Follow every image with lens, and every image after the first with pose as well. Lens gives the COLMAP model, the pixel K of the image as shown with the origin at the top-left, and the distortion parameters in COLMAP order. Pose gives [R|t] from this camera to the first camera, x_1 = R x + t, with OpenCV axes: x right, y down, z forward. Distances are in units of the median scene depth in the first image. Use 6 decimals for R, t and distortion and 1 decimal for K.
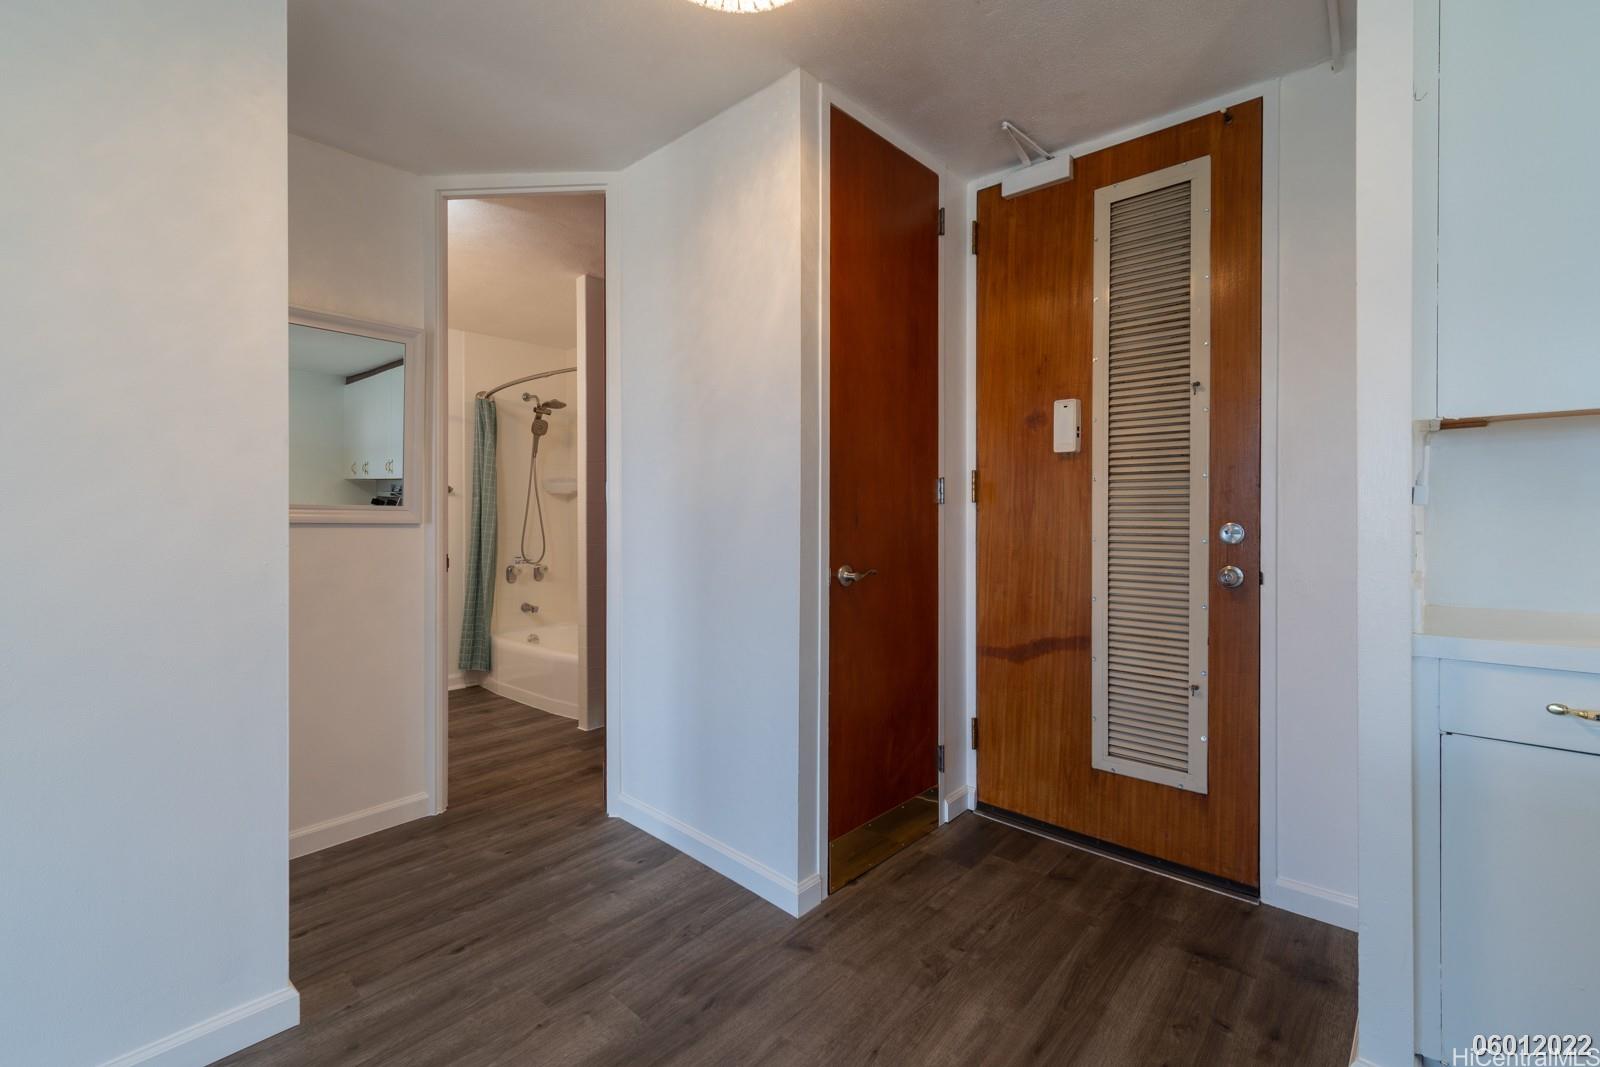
lens RADIAL K [[687.8, 0, 797.2], [0, 687.8, 519.7], [0, 0, 1]] dist [-0.000118, -0.000019]
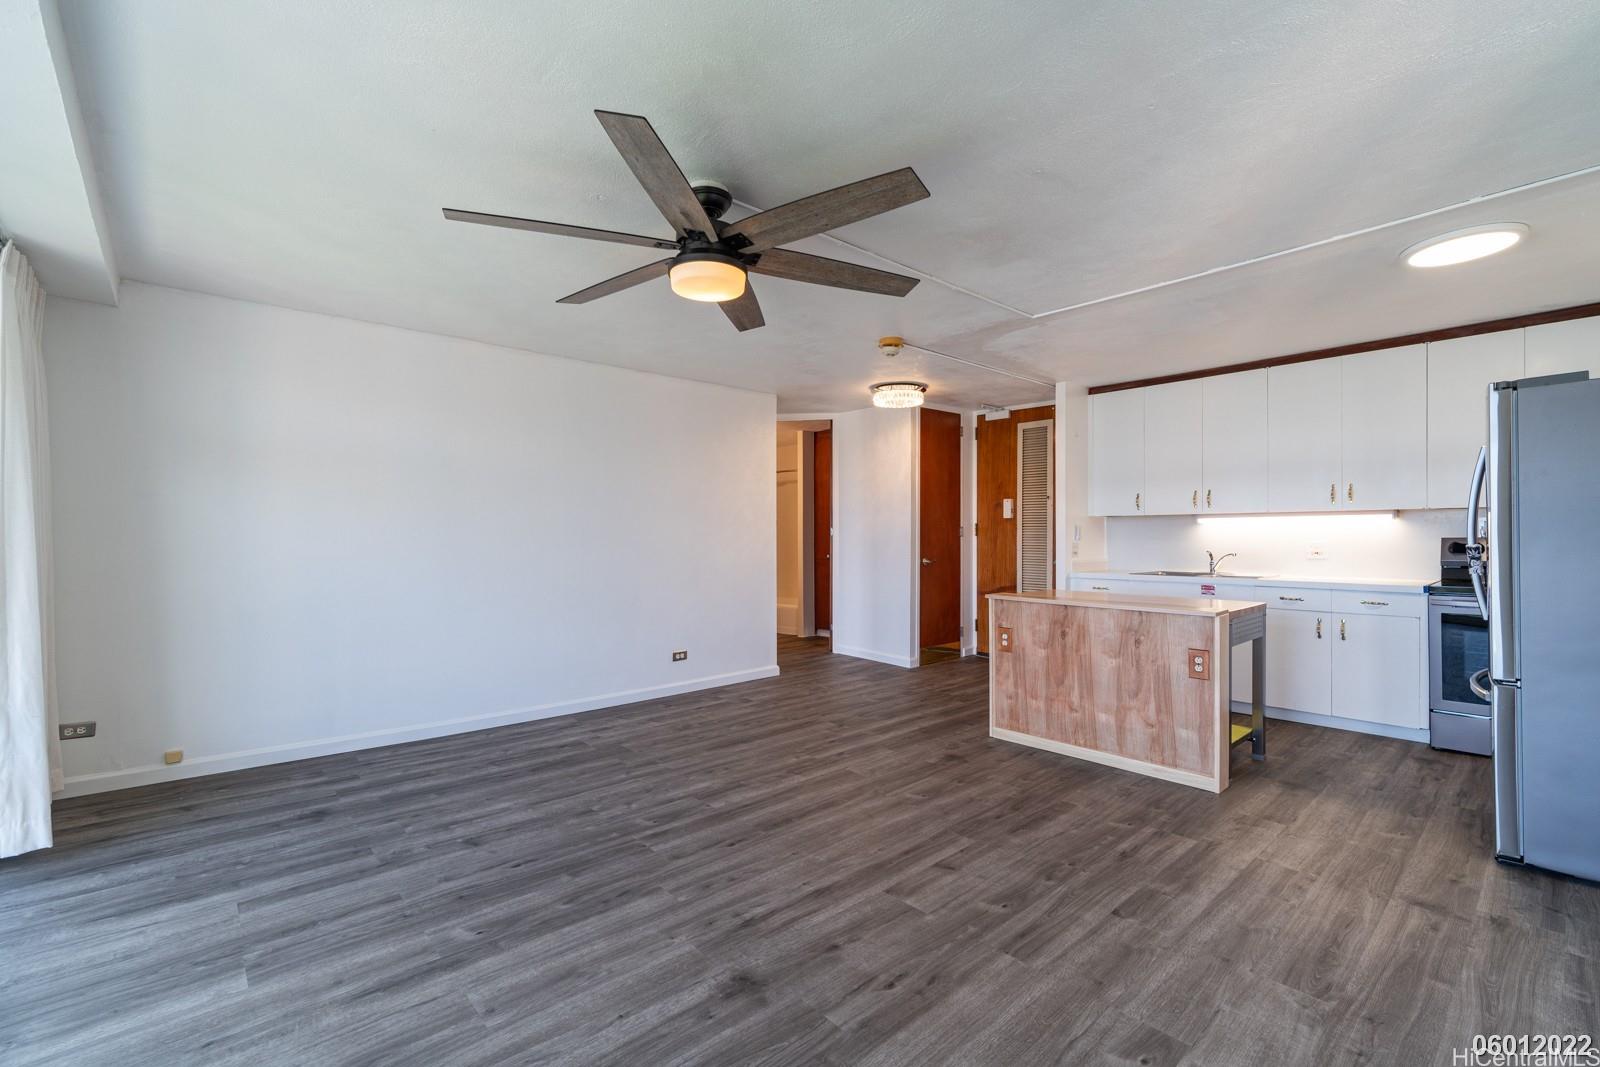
lens RADIAL K [[698.7, 0, 782.7], [0, 698.7, 546.7], [0, 0, 1]] dist [0.017164, -0.000276]
pose [[0.991178, -0.001495, -0.132529, -0.121206], [0.001279, 0.999998, -0.001716, 0.017545], [0.132532, 0.001532, 0.991178, -1.794197]]
